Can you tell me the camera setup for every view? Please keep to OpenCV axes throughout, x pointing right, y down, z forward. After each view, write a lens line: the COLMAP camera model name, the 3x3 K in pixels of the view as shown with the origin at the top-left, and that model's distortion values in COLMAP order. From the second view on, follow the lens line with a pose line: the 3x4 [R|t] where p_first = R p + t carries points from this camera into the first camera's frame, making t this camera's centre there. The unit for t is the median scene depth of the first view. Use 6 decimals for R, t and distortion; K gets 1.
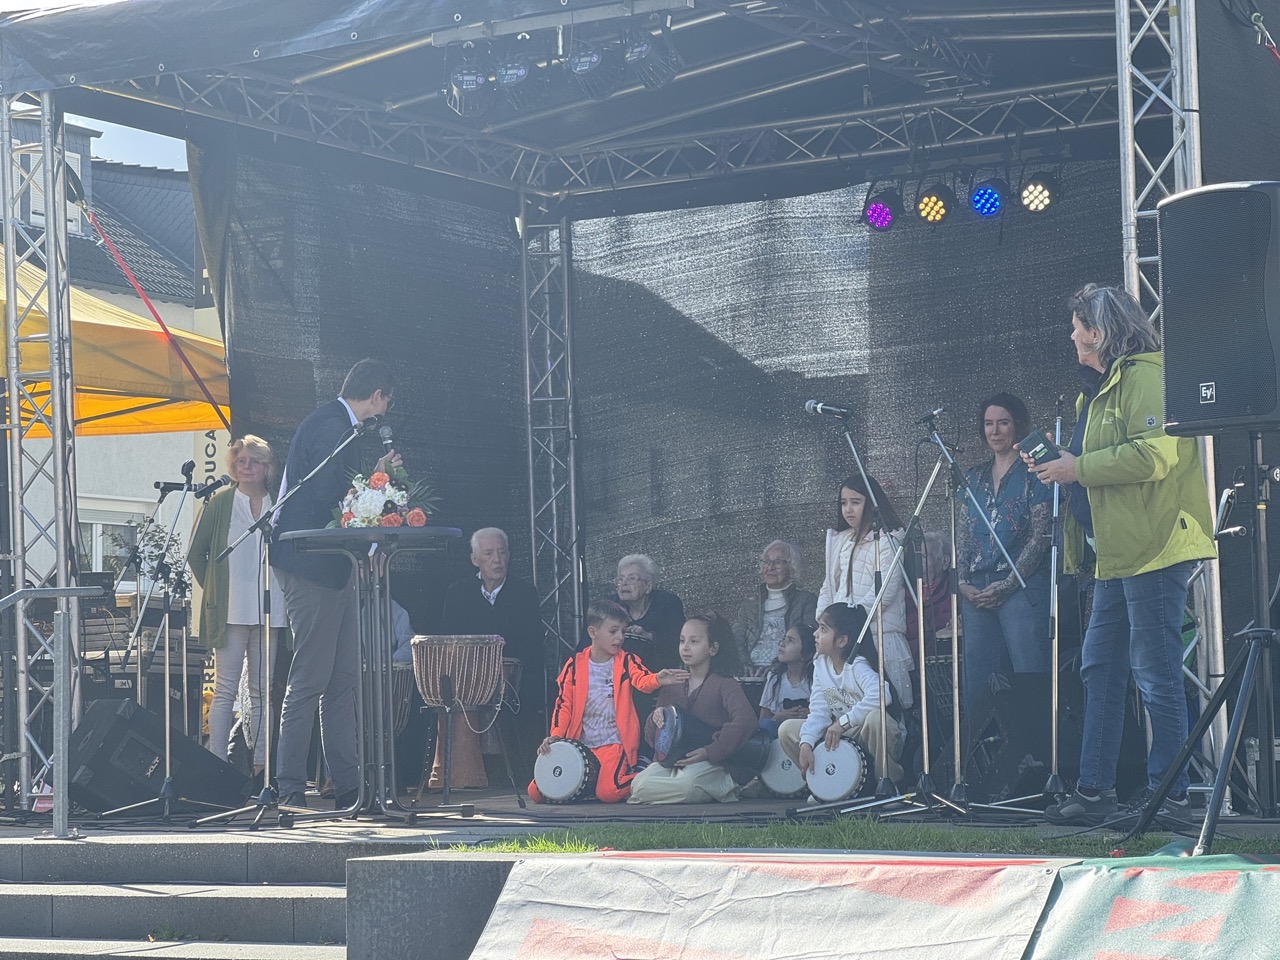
lens RADIAL K [[2858.7, 0, 637.8], [0, 2858.7, 474.9], [0, 0, 1]] dist [0.042536, 2.339230]
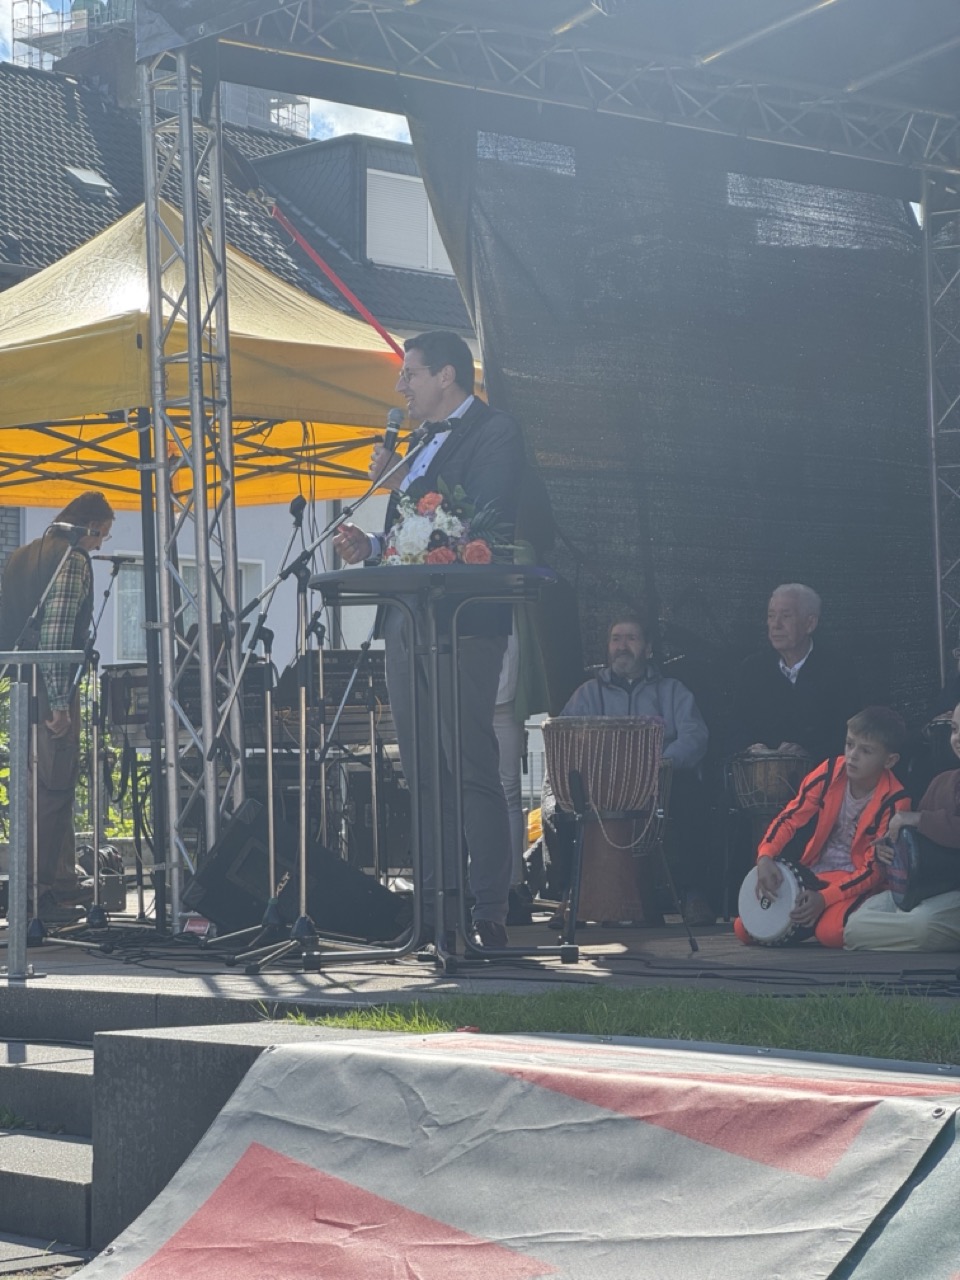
lens RADIAL K [[2853.1, 0, 480.0], [0, 2853.1, 640.0], [0, 0, 1]] dist [-0.070083, 3.718123]
pose [[0.941789, -0.013507, -0.335933, 0.158356], [0.019708, 0.999692, 0.015057, 0.024695], [0.335627, -0.020801, 0.941765, 0.296659]]
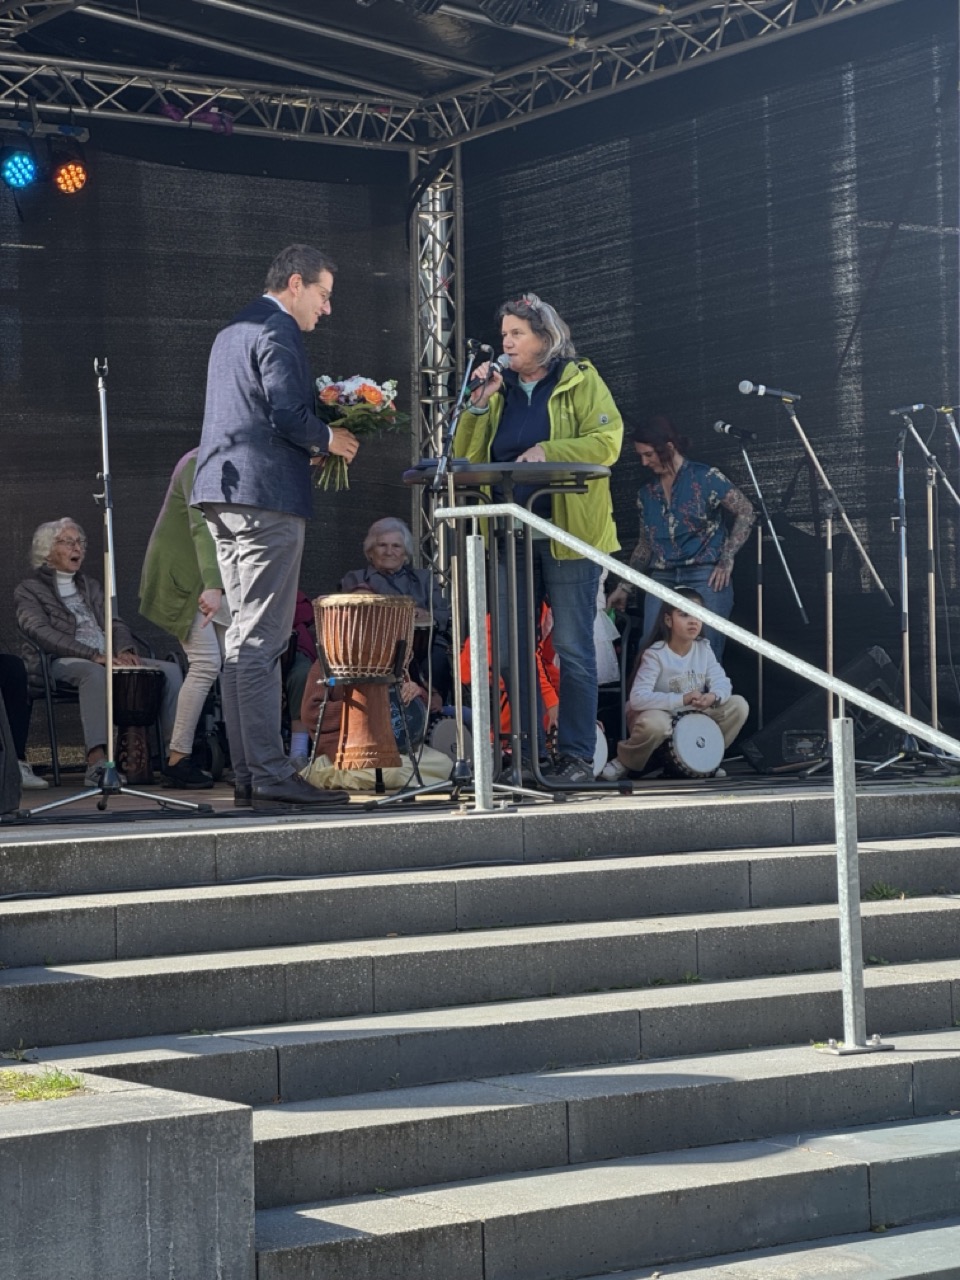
lens RADIAL K [[2853.1, 0, 480.0], [0, 2853.1, 640.0], [0, 0, 1]] dist [-0.070083, 3.718123]
pose [[0.437125, 0.033392, 0.898781, -0.847382], [-0.050124, 0.998662, -0.012726, 0.079769], [-0.898003, -0.039487, 0.438214, 0.592468]]
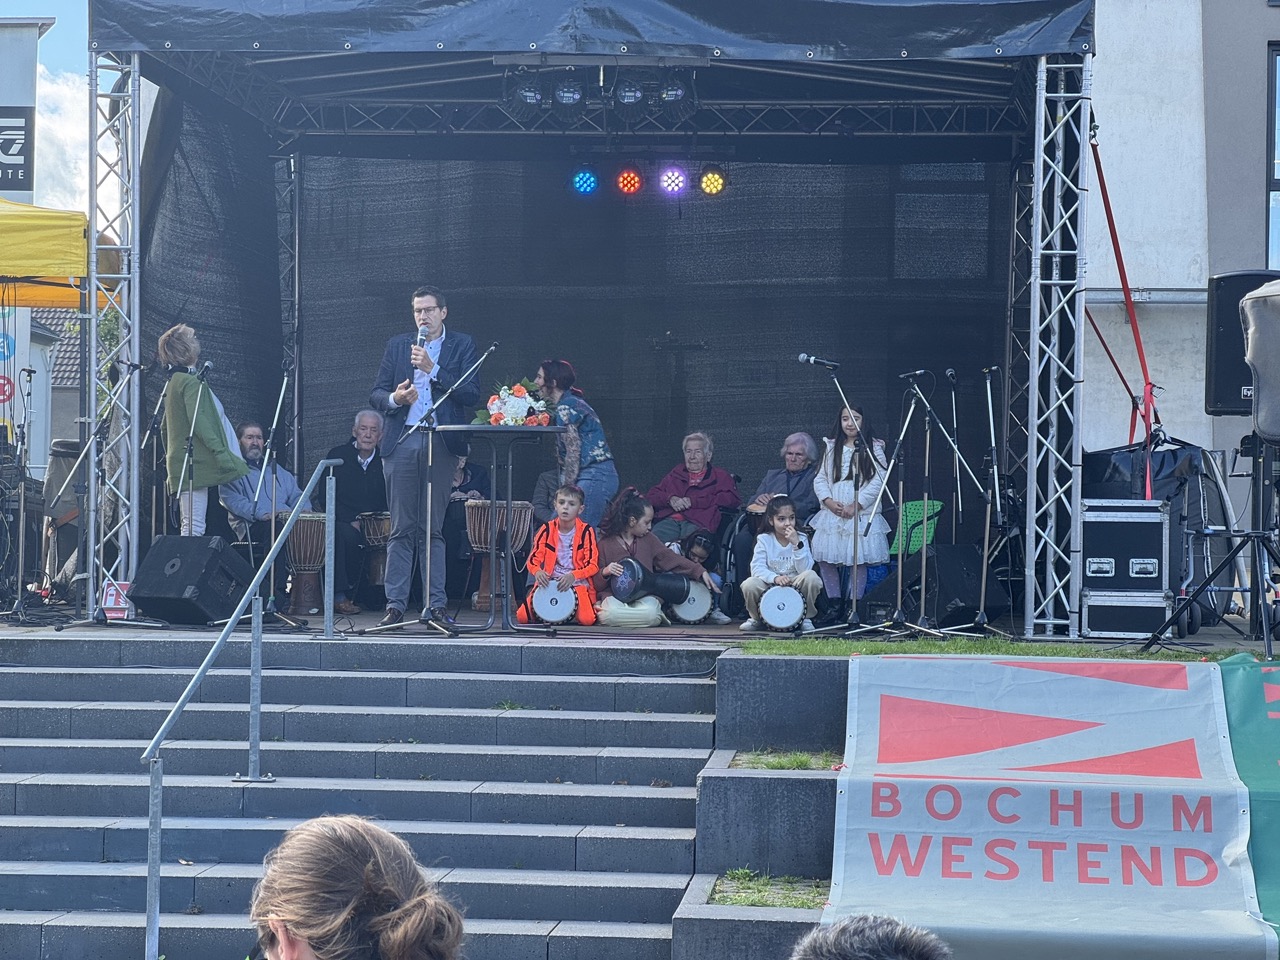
lens RADIAL K [[2853.1, 0, 629.8], [0, 2853.1, 510.1], [0, 0, 1]] dist [-0.070083, 3.718123]
pose [[0.905324, 0.038002, 0.423018, -0.594910], [-0.067624, 0.996181, 0.055233, -0.019822], [-0.419304, -0.078610, 0.904436, -0.270931]]
